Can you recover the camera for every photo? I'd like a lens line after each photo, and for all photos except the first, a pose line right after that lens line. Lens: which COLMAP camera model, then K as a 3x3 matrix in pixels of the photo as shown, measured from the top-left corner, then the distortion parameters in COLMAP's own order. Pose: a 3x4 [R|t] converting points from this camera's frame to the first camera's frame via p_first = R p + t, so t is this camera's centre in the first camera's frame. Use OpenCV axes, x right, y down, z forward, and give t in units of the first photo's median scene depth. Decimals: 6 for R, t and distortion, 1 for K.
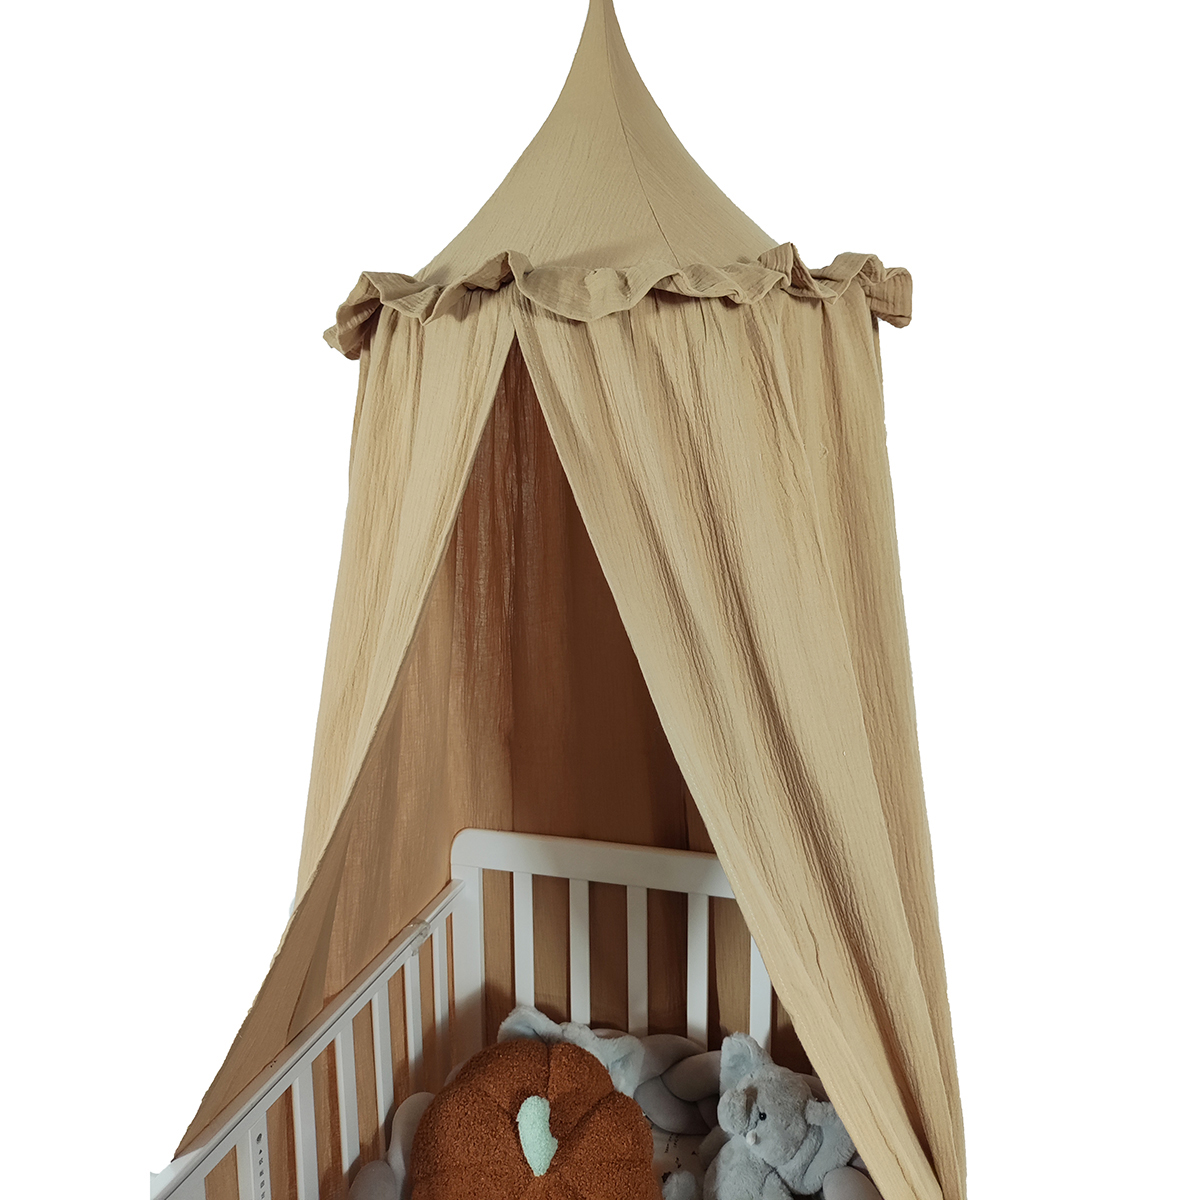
lens RADIAL K [[887.0, 0, 586.4], [0, 887.0, 602.3], [0, 0, 1]] dist [0.079905, -0.077038]
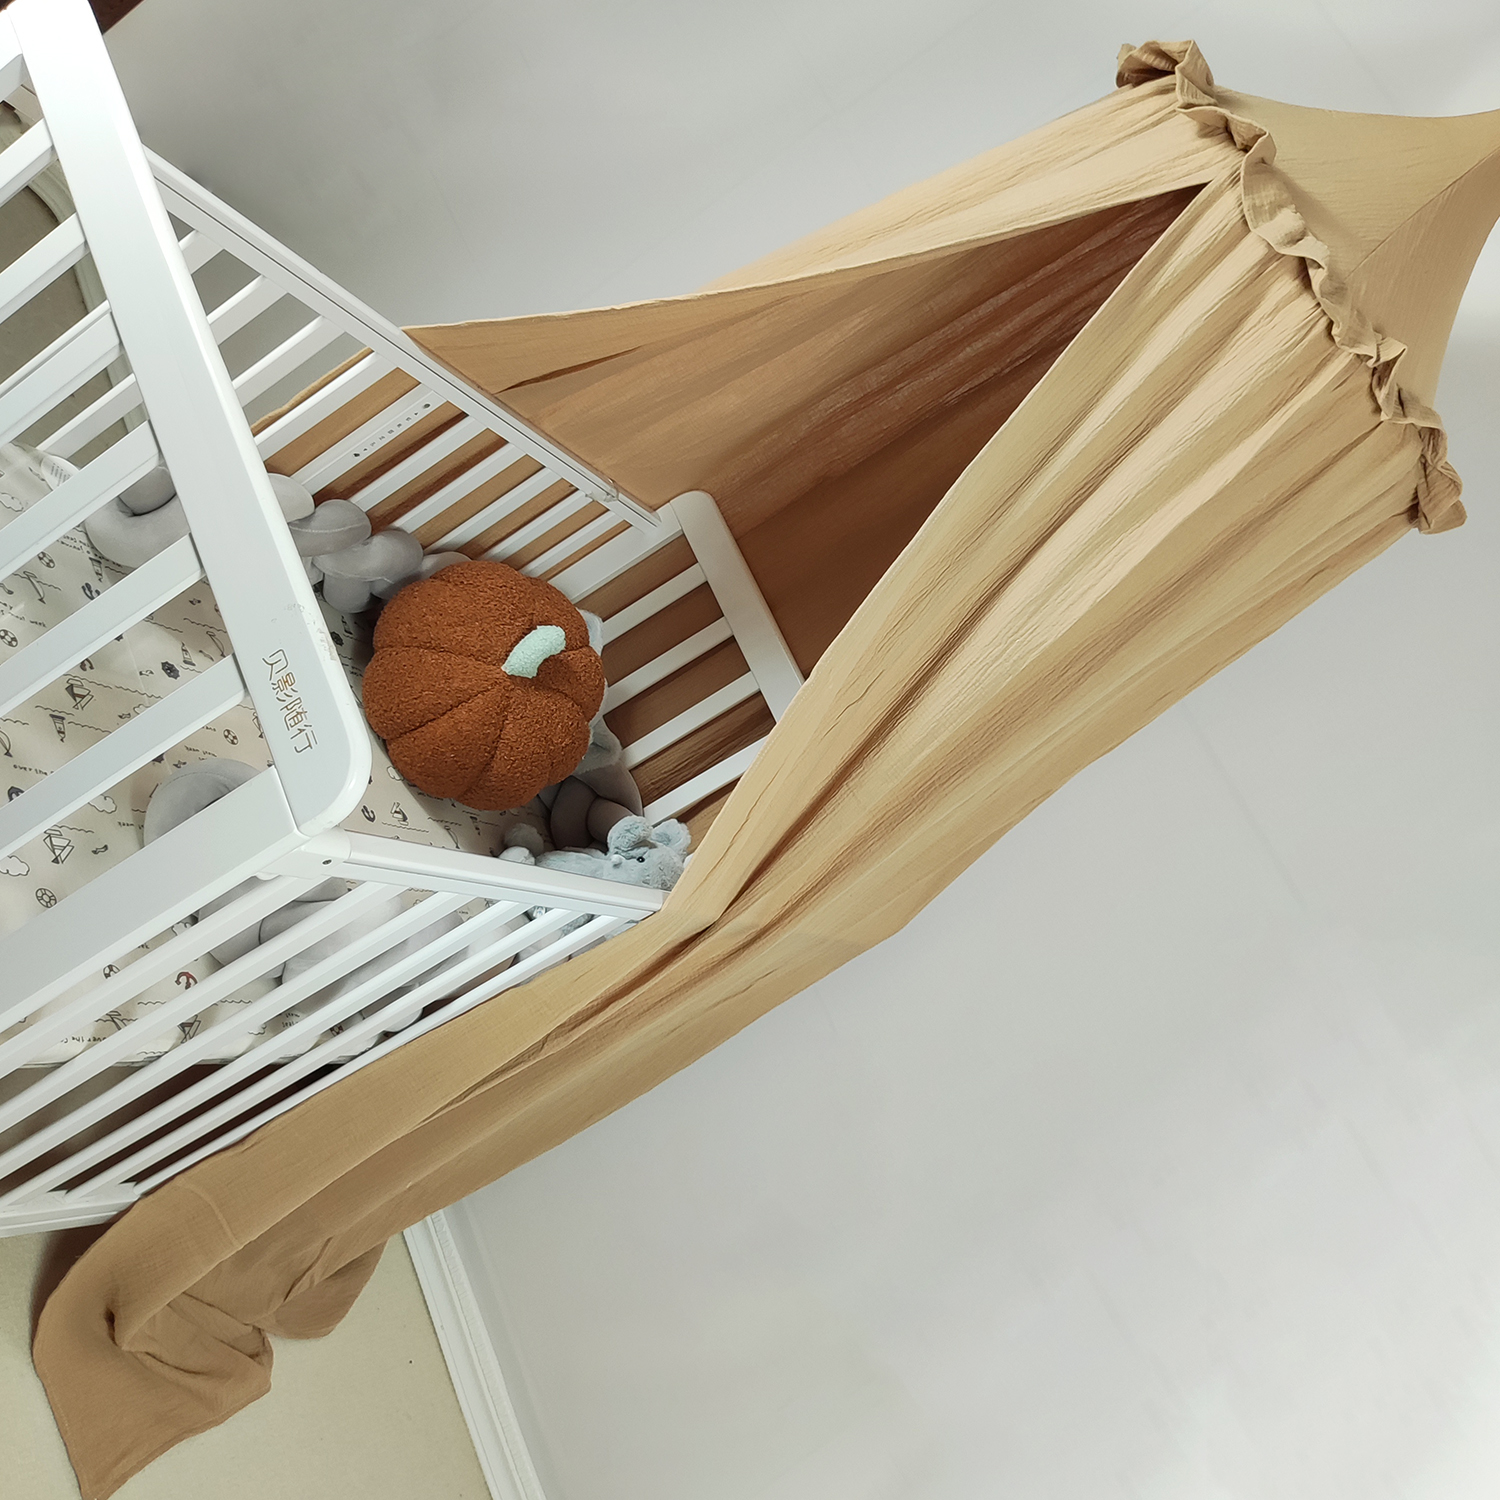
lens RADIAL K [[1547.2, 0, 750.0], [0, 1547.2, 750.0], [0, 0, 1]] dist [0.147483, -0.270211]
pose [[0.486416, 0.871787, -0.058200, 0.332716], [-0.864721, 0.489872, 0.110831, 0.289767], [0.125132, -0.003583, 0.992134, -0.914833]]
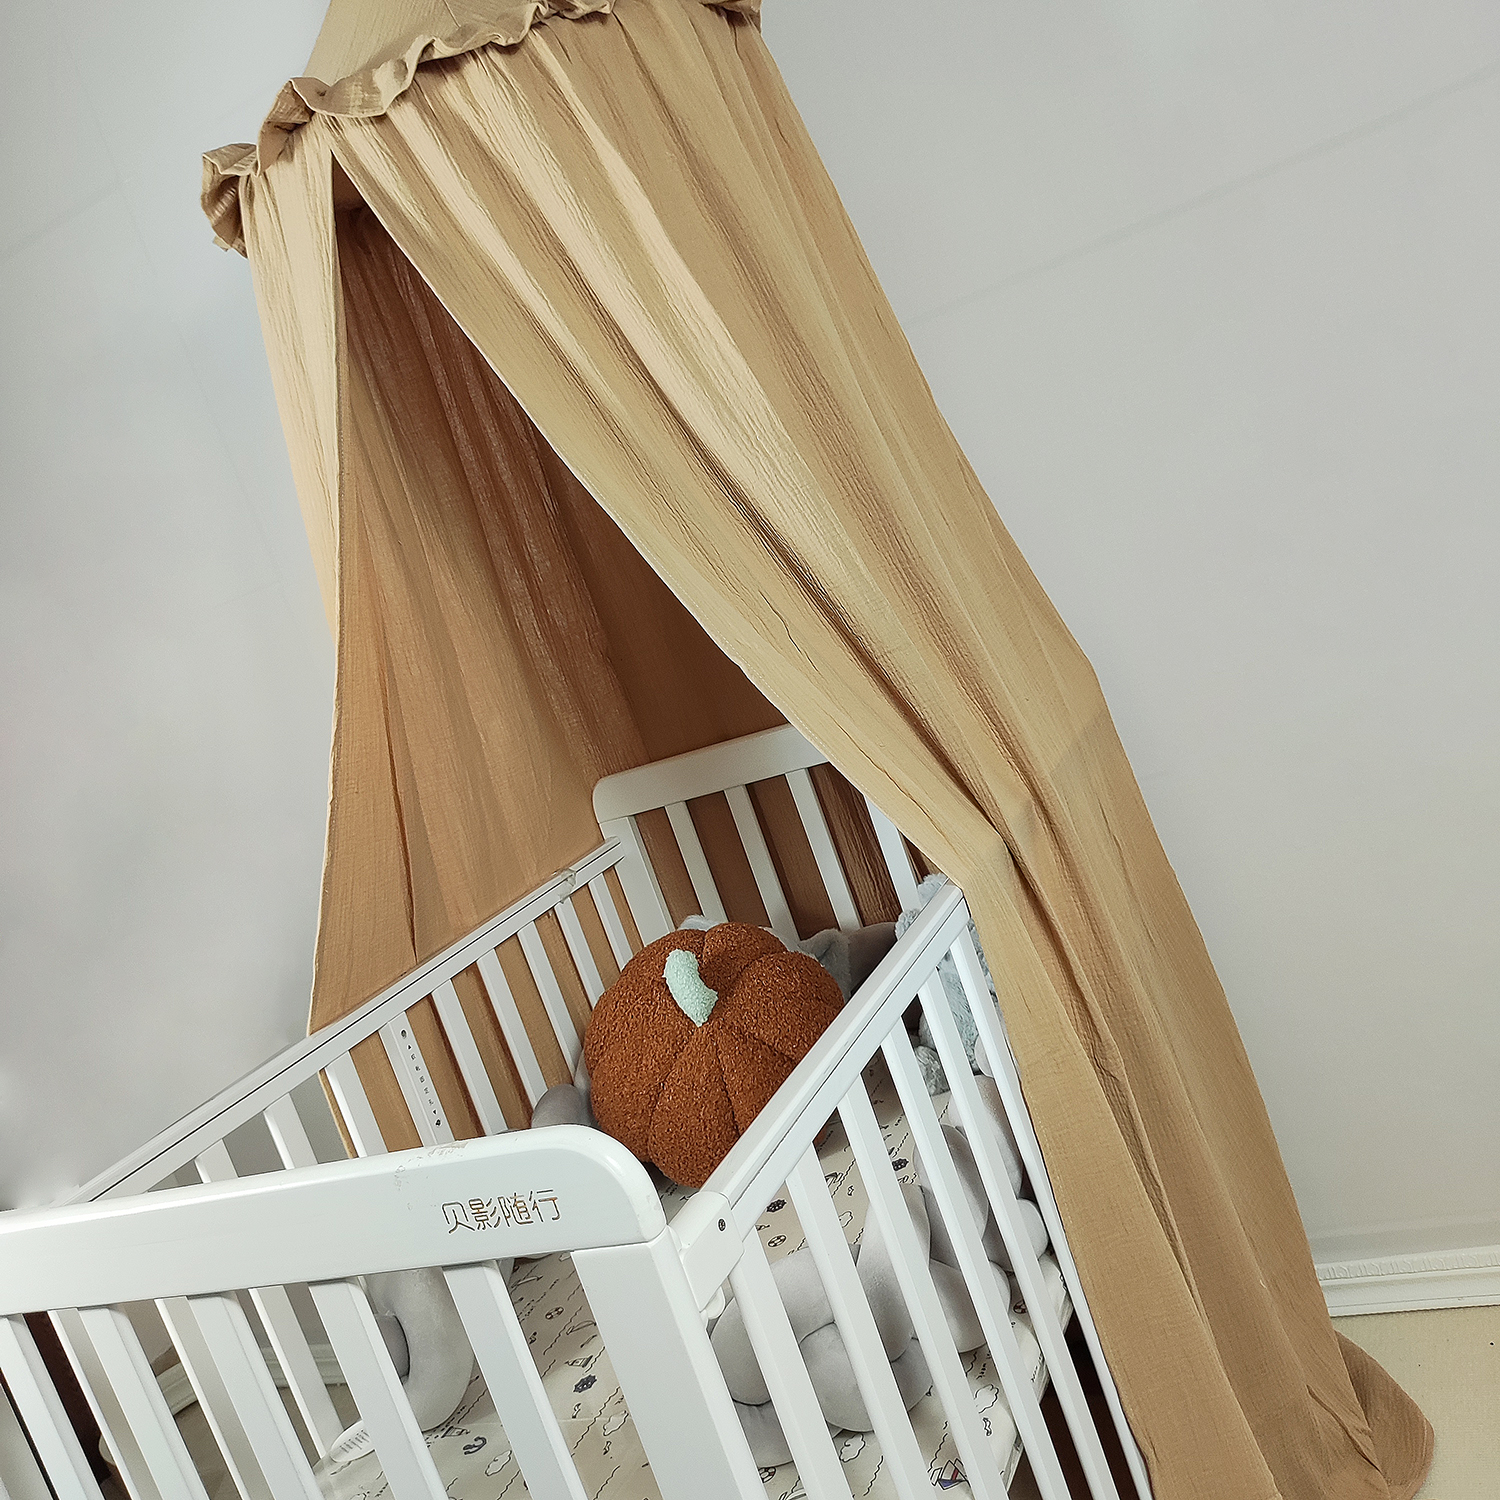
lens RADIAL K [[1509.2, 0, 749.6], [0, 1509.2, 754.9], [0, 0, 1]] dist [0.148402, -0.290505]
pose [[0.937673, -0.294458, -0.184565, 0.455990], [0.297173, 0.954729, -0.013416, 0.495376], [0.180160, -0.042268, 0.982729, -0.658575]]
